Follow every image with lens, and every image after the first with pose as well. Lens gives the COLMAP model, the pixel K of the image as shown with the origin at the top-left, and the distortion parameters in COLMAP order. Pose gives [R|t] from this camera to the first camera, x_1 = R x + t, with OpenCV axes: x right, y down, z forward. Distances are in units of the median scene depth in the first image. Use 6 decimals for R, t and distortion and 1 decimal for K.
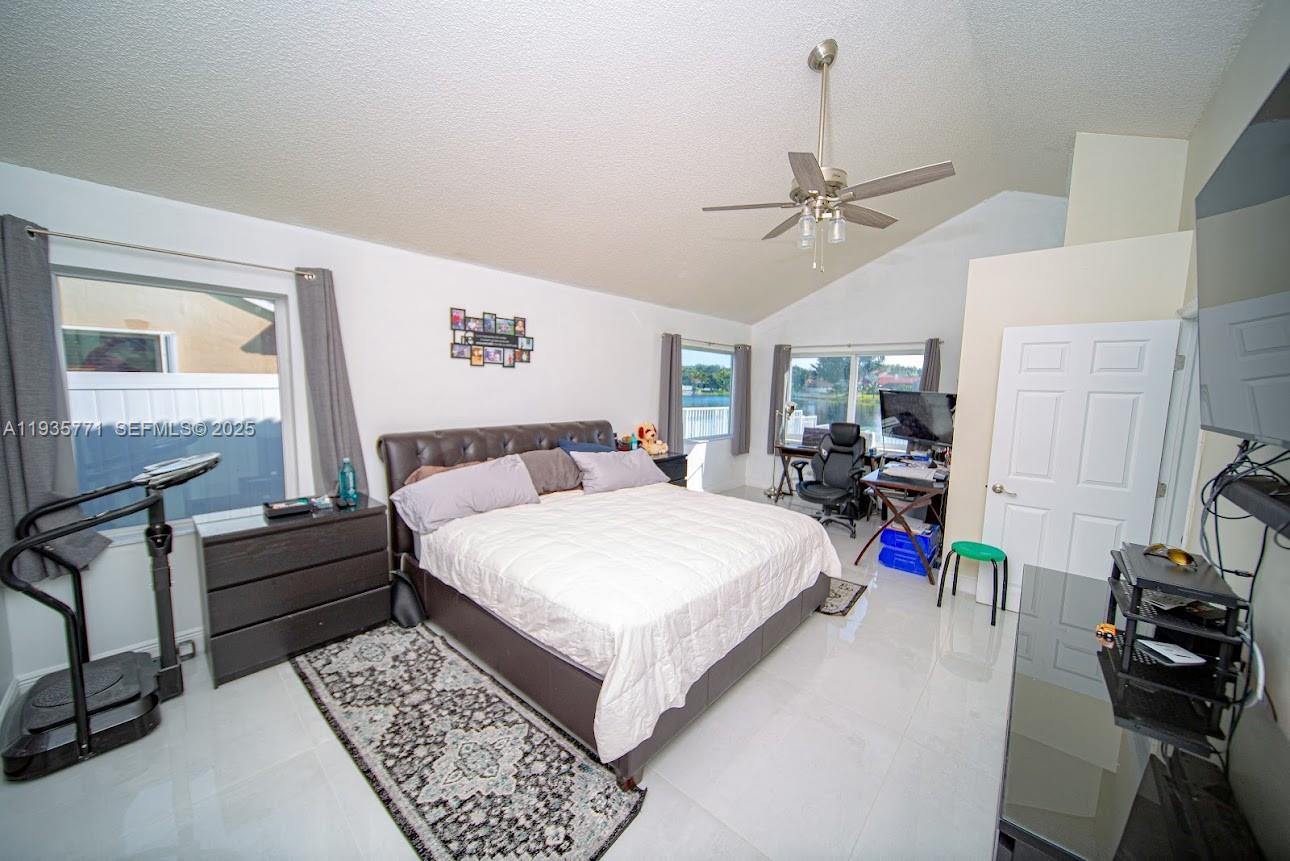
lens RADIAL K [[450.5, 0, 646.7], [0, 450.5, 430.4], [0, 0, 1]] dist [-0.001569, -0.000224]
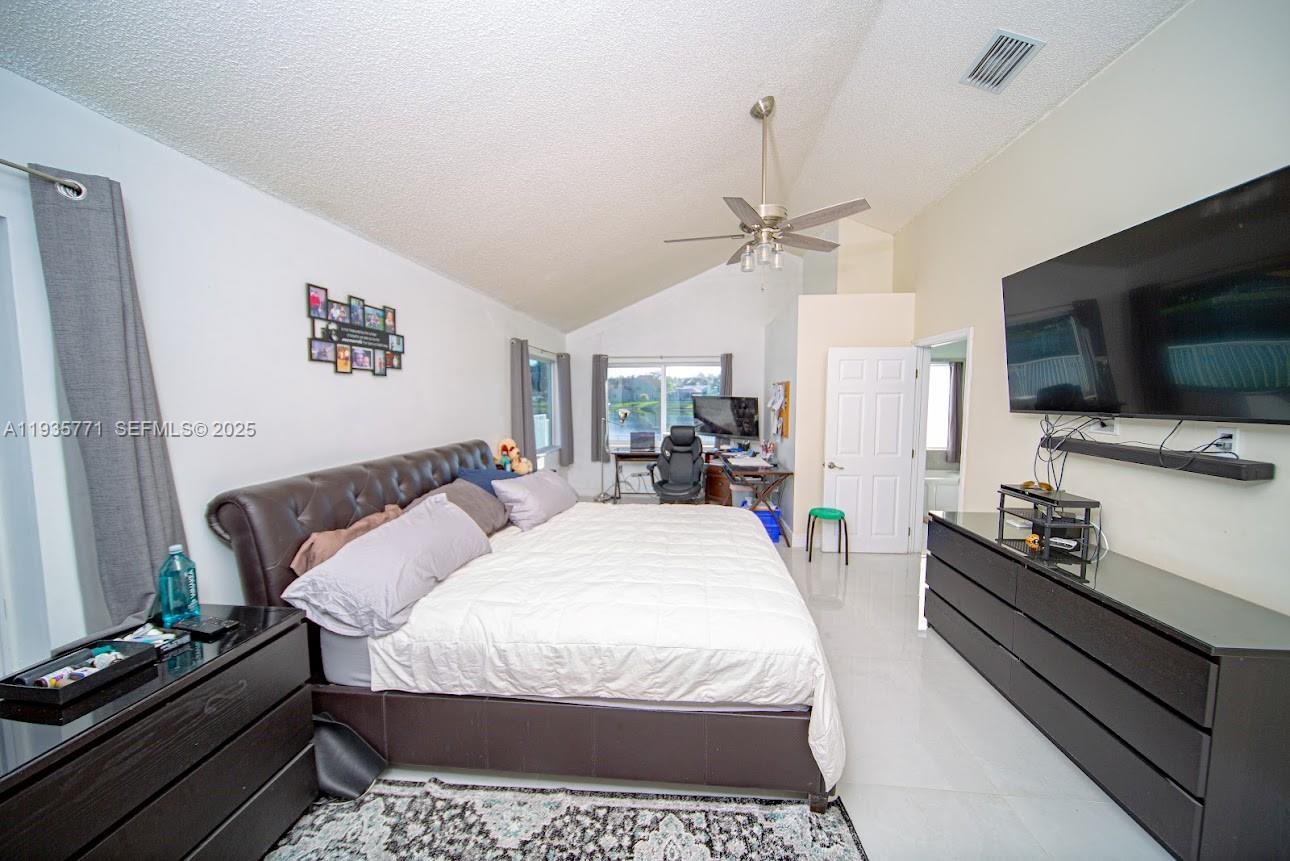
lens RADIAL K [[450.5, 0, 646.7], [0, 450.5, 430.4], [0, 0, 1]] dist [-0.001569, -0.000224]
pose [[0.809901, -0.068321, 0.582574, -0.420373], [0.080703, 0.996727, 0.004696, -0.025011], [-0.580988, 0.043211, 0.812764, 0.195047]]
